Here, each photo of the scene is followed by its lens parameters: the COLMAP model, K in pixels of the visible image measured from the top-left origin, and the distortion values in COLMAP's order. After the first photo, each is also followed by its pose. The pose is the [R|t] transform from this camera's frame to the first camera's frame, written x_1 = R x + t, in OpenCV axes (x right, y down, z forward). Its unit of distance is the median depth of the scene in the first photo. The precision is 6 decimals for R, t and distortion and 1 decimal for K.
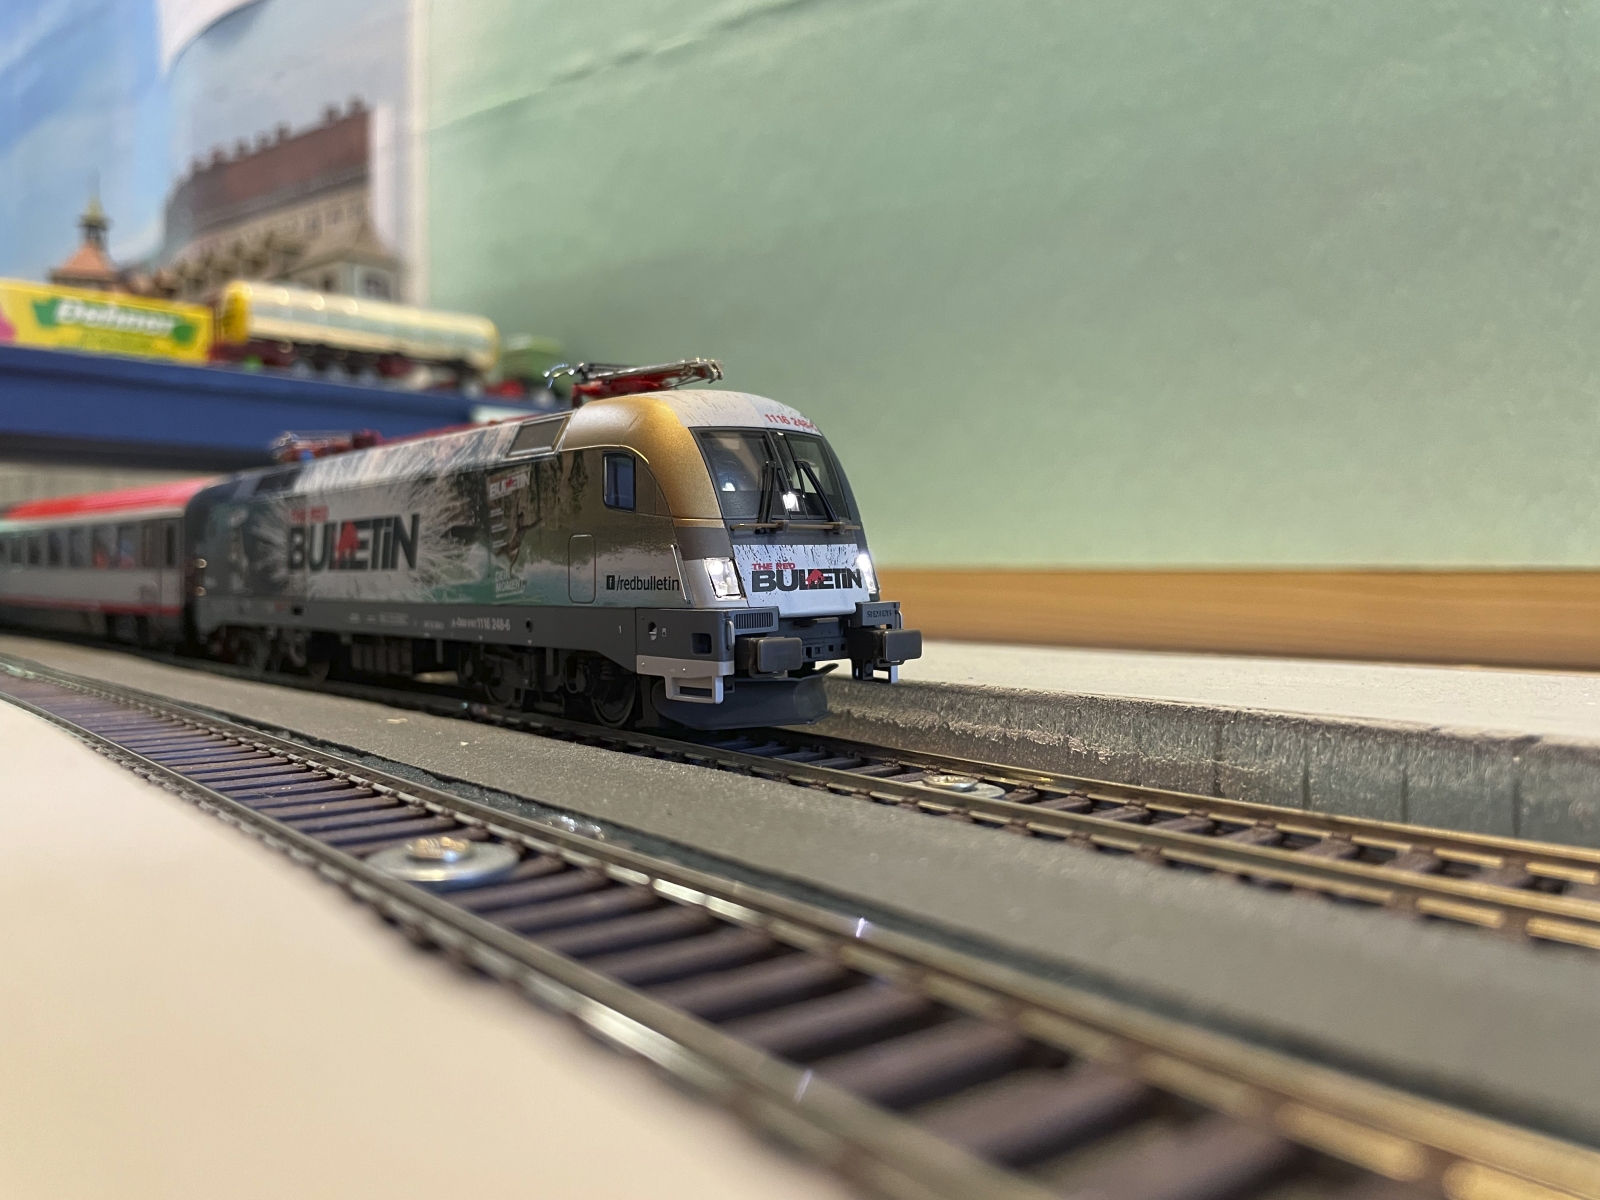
lens RADIAL K [[1255.2, 0, 751.4], [0, 1255.2, 628.9], [0, 0, 1]] dist [0.078711, -0.117826]
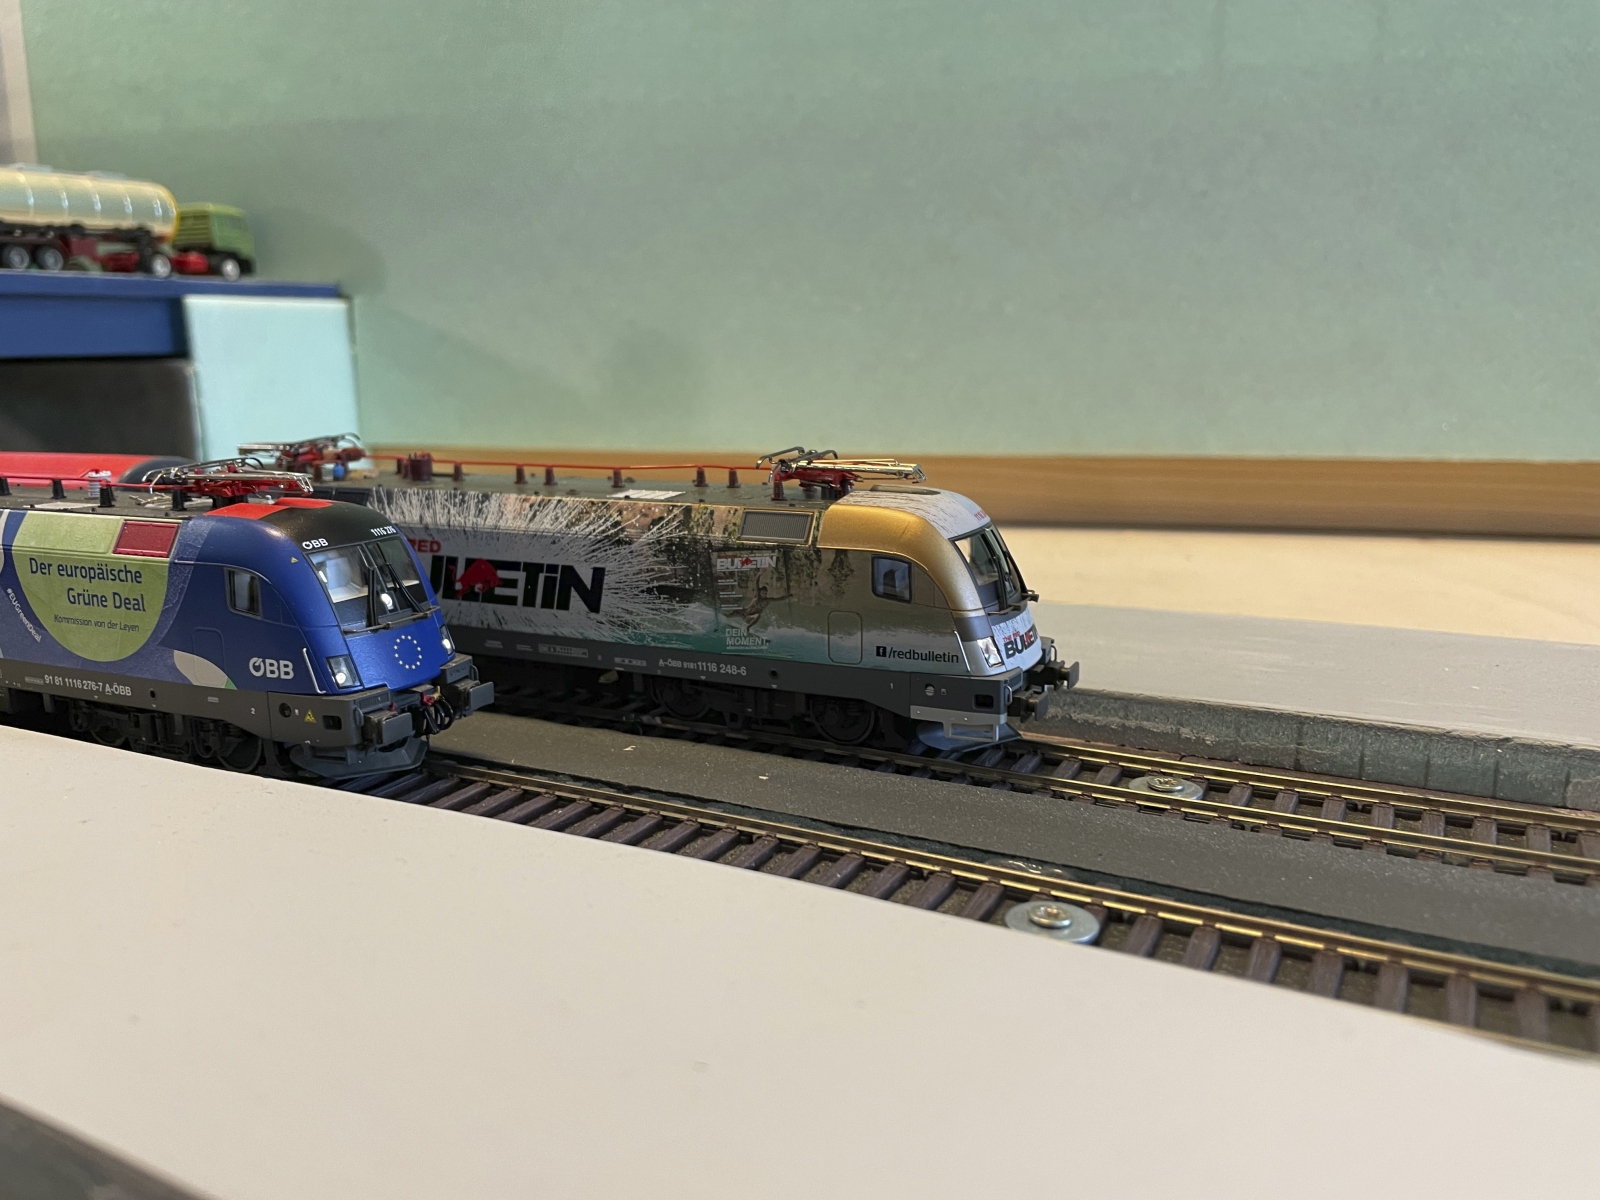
lens RADIAL K [[1255.2, 0, 751.4], [0, 1255.2, 628.9], [0, 0, 1]] dist [0.078711, -0.117826]
pose [[0.927083, -0.102081, 0.360688, -0.679736], [0.039255, 0.983354, 0.177409, -0.286307], [-0.372794, -0.150314, 0.915658, -0.158526]]
